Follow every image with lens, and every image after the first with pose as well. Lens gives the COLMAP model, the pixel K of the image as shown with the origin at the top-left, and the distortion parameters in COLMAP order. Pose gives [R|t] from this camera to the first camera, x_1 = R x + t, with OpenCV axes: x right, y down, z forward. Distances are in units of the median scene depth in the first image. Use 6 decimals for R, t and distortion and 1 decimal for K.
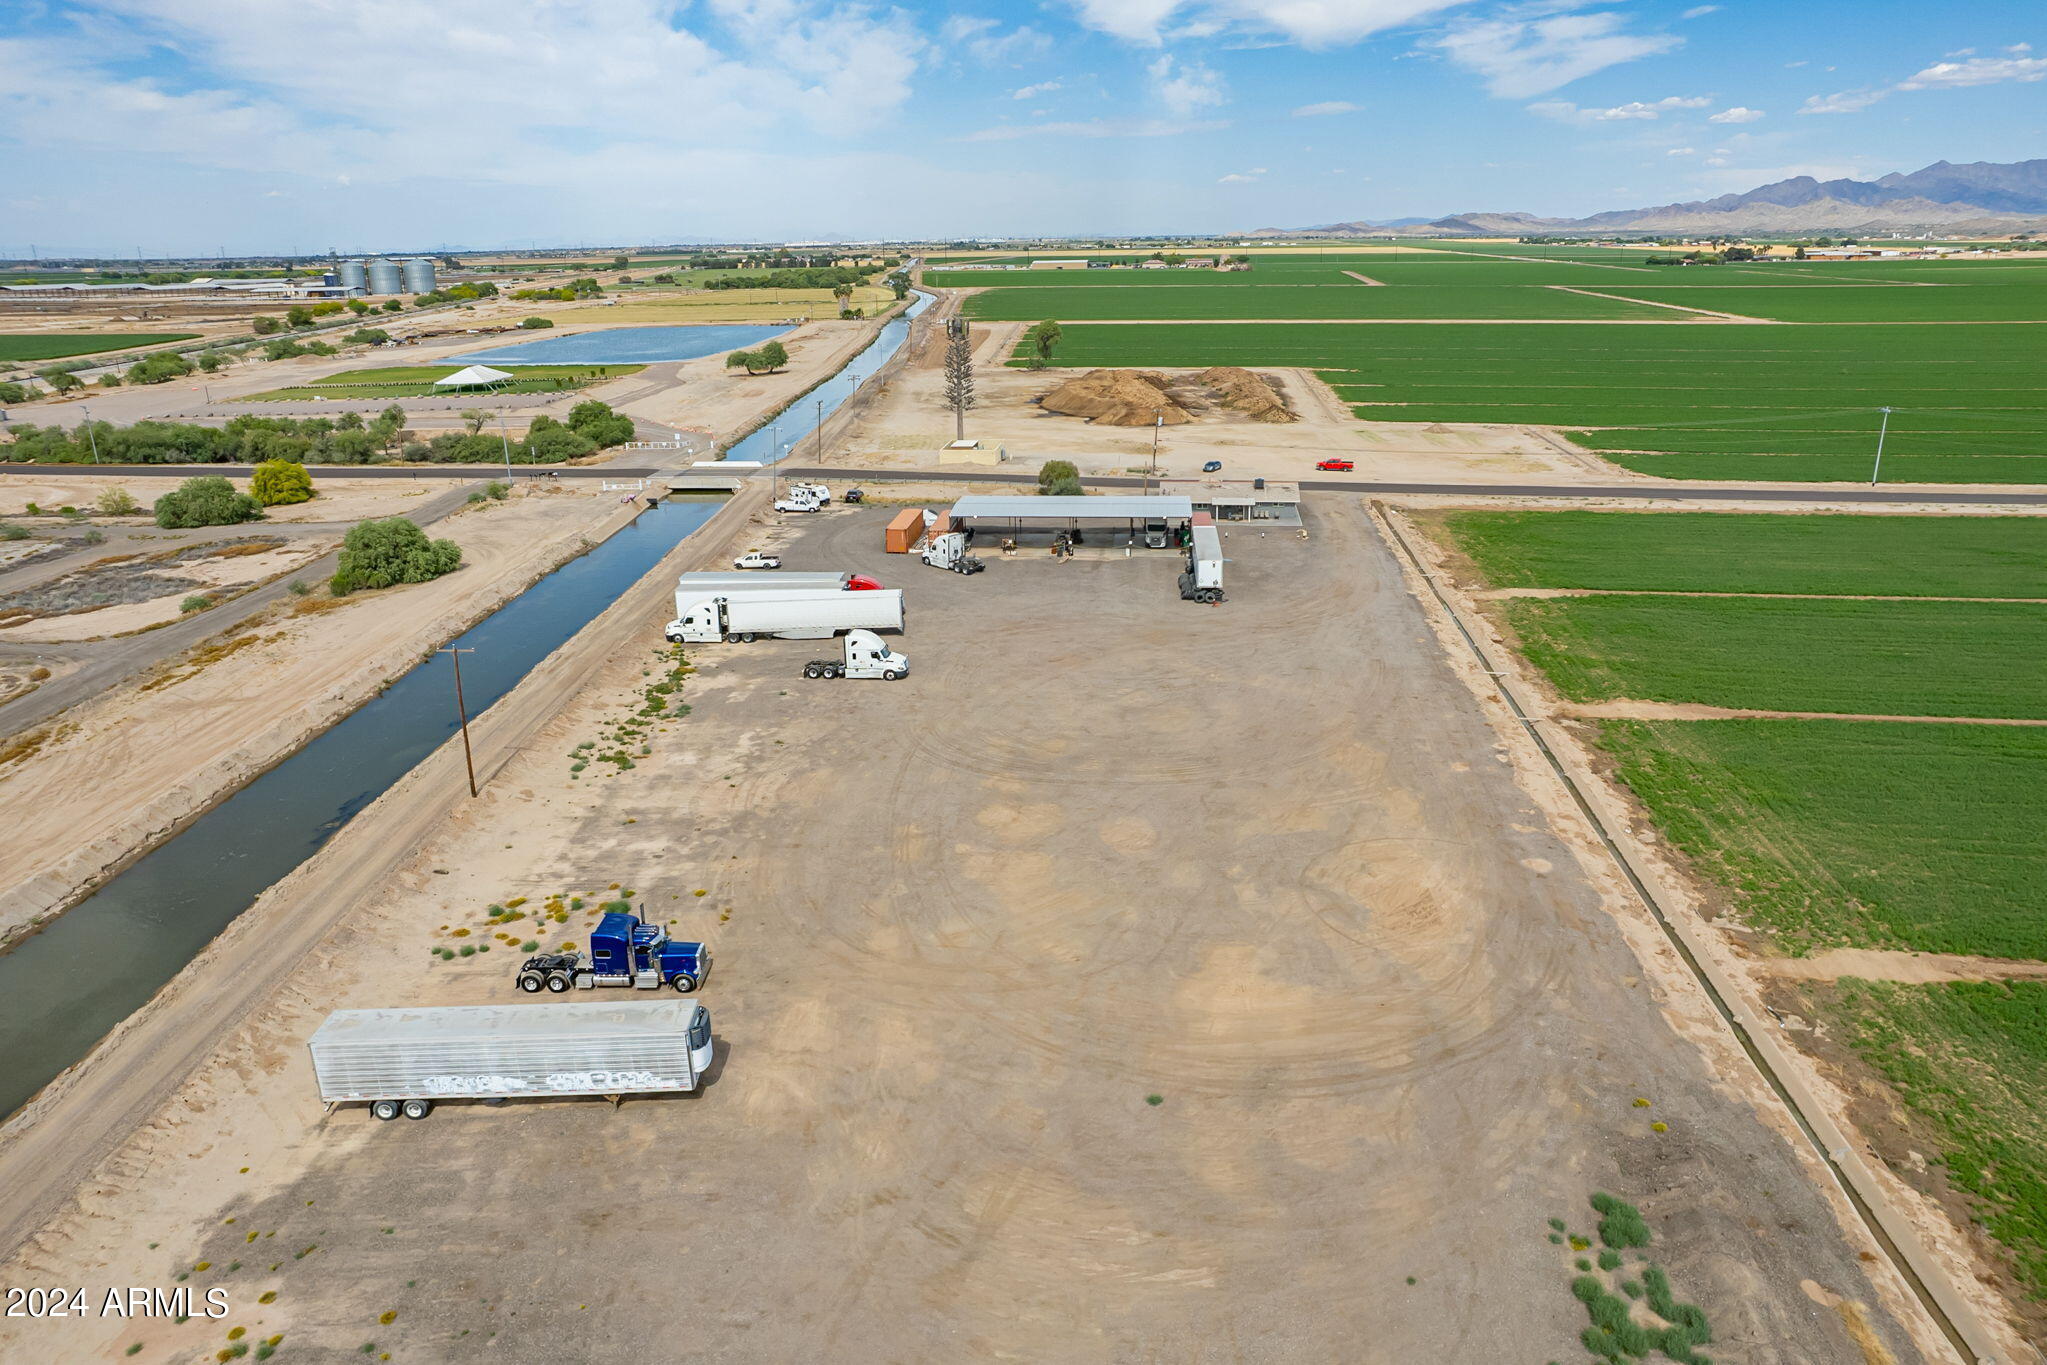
lens RADIAL K [[1354.5, 0, 1023.5], [0, 1354.5, 682.5], [0, 0, 1]] dist [-0.082743, 0.074863]
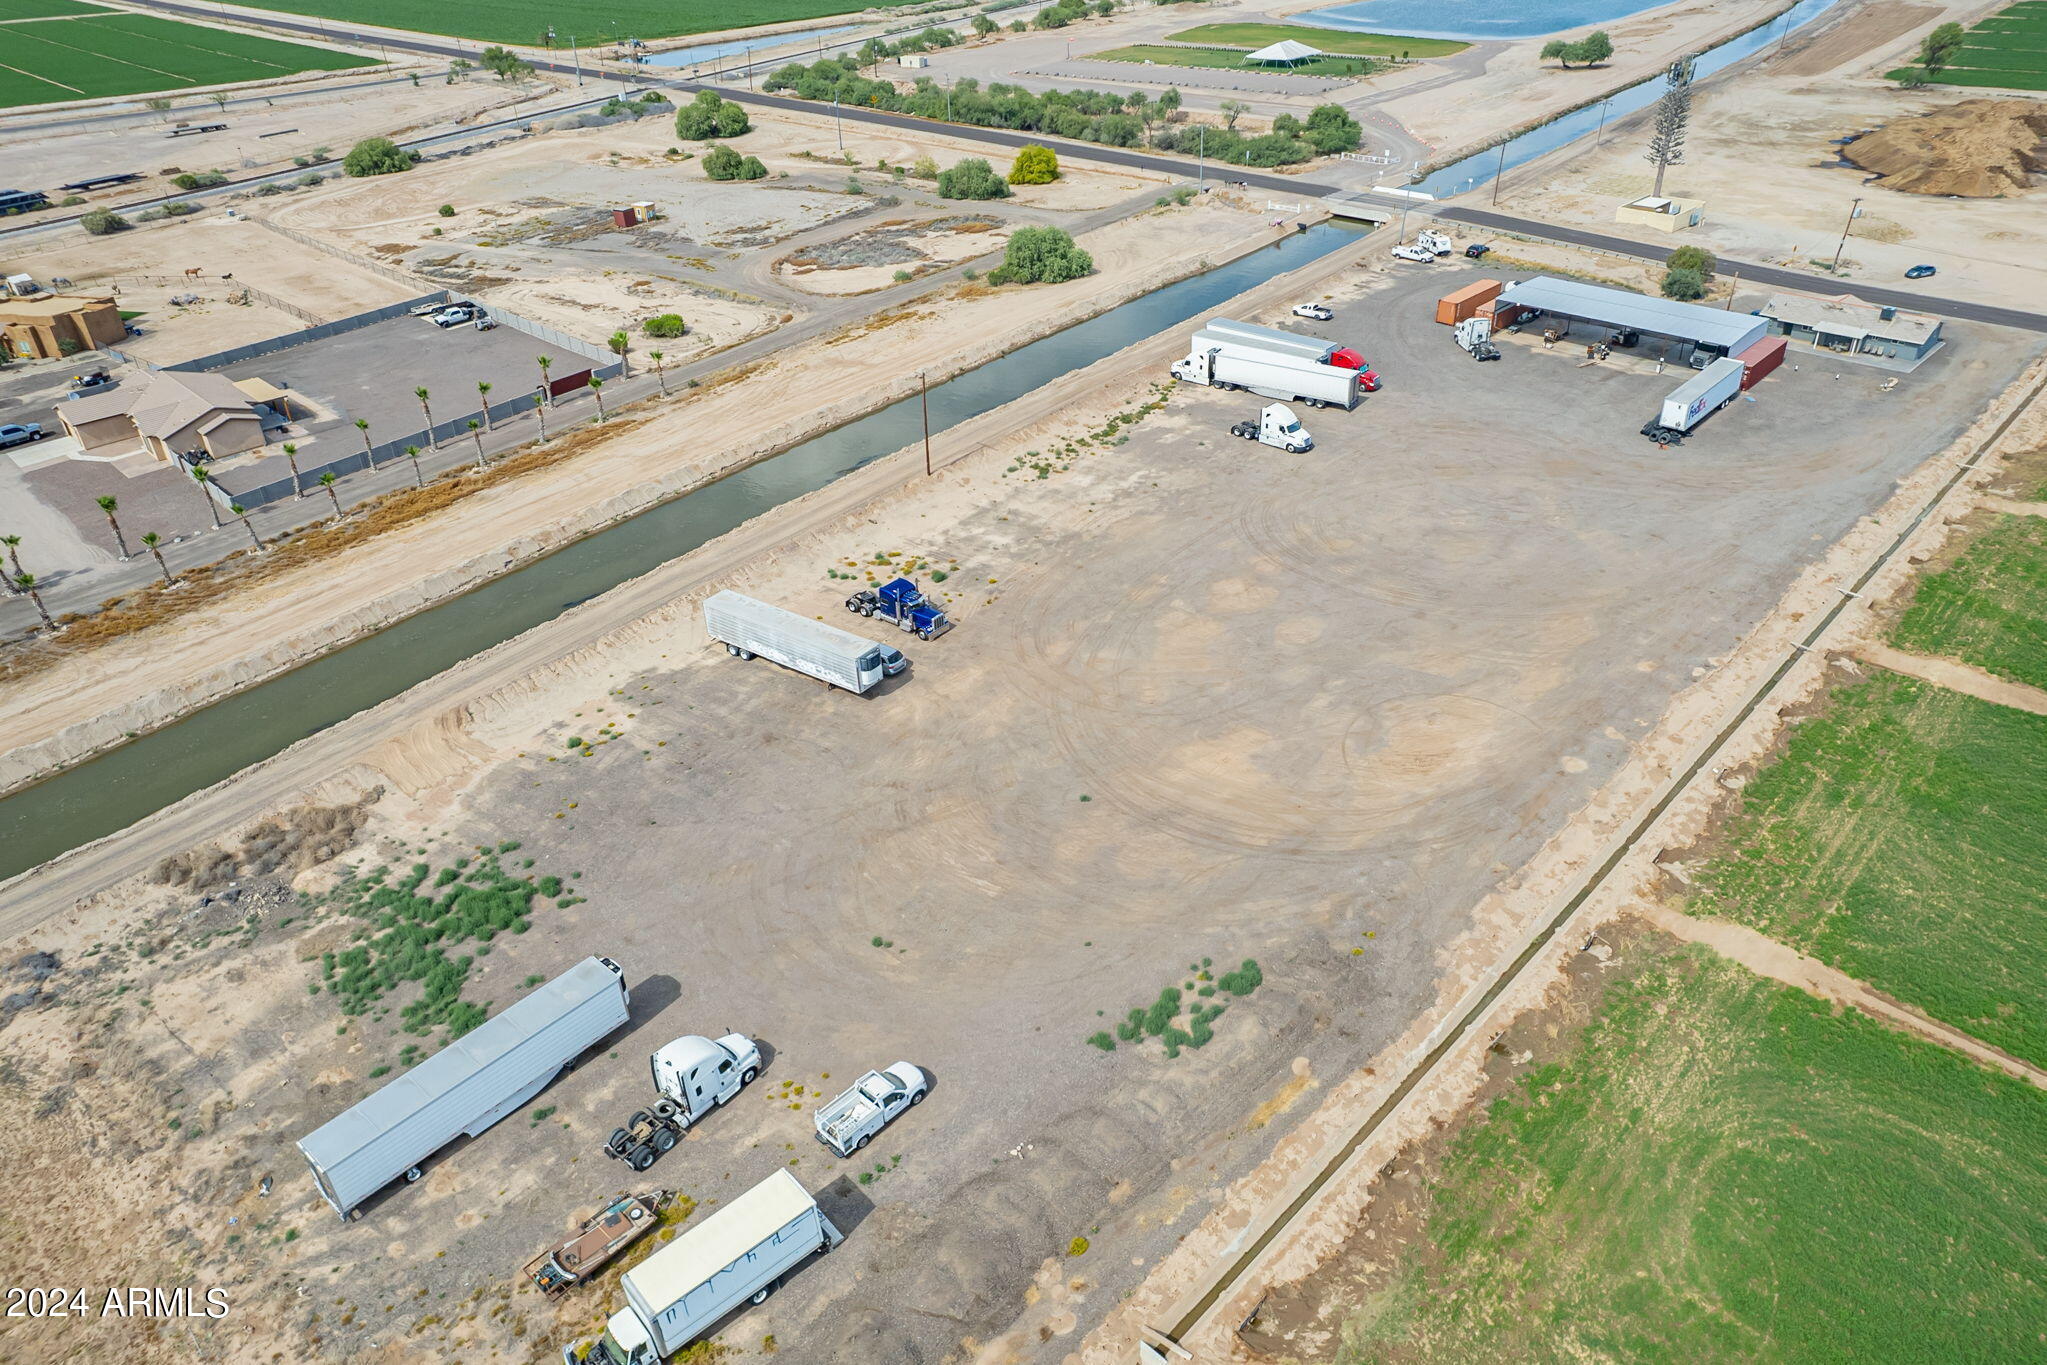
lens RADIAL K [[1373.3, 0, 1022.0], [0, 1373.3, 662.0], [0, 0, 1]] dist [-0.054148, 0.005122]
pose [[0.787035, 0.310591, -0.533019, 0.351816], [-0.174250, 0.940755, 0.290889, -0.116288], [0.591788, -0.136061, 0.794528, -0.106513]]
